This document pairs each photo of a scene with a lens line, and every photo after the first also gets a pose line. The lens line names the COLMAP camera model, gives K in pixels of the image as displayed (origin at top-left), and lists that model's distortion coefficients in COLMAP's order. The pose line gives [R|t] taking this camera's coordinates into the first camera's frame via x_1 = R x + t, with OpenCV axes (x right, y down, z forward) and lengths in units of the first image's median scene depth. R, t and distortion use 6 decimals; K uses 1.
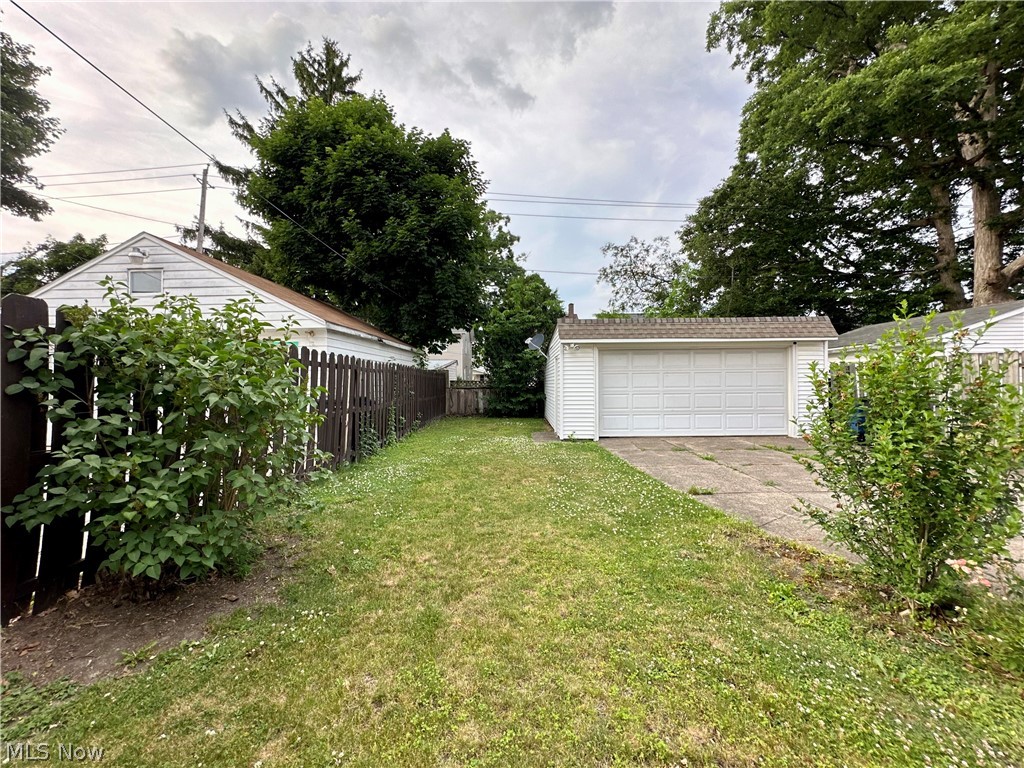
lens RADIAL K [[409.3, 0, 512.0], [0, 409.3, 382.3], [0, 0, 1]] dist [-0.002176, 0.000615]
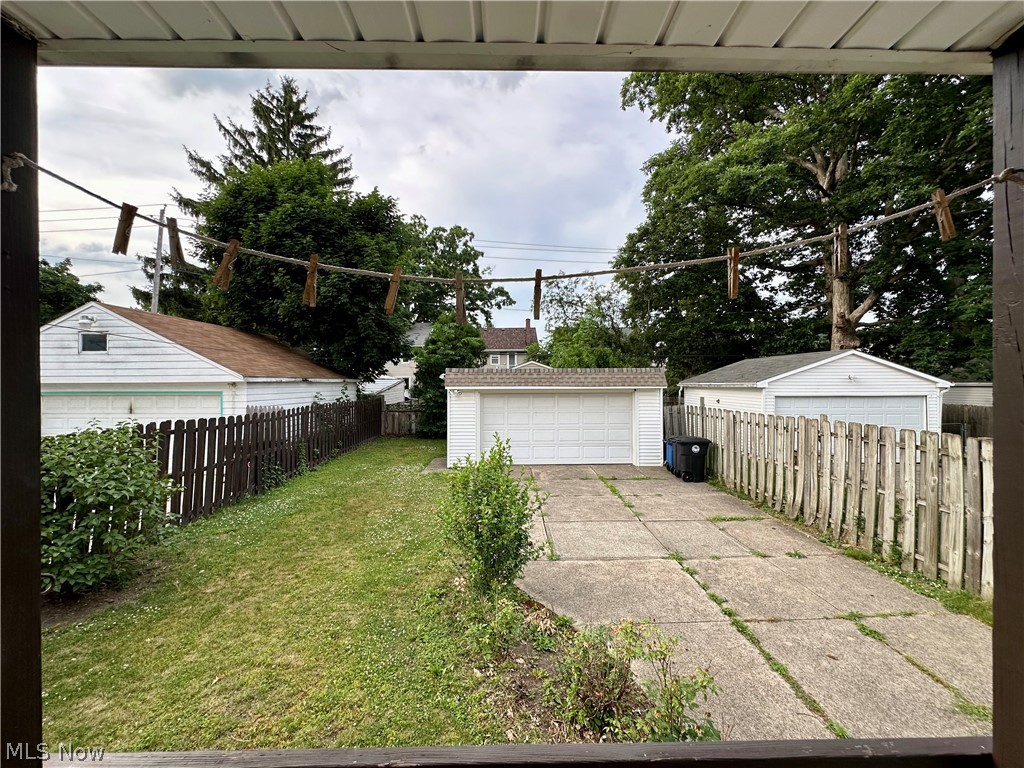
lens RADIAL K [[409.3, 0, 512.0], [0, 409.3, 382.3], [0, 0, 1]] dist [-0.002176, 0.000615]
pose [[0.999416, 0.004705, 0.033838, 0.213698], [-0.004778, 0.999986, 0.002062, -0.093708], [-0.033828, -0.002222, 0.999425, -0.179435]]
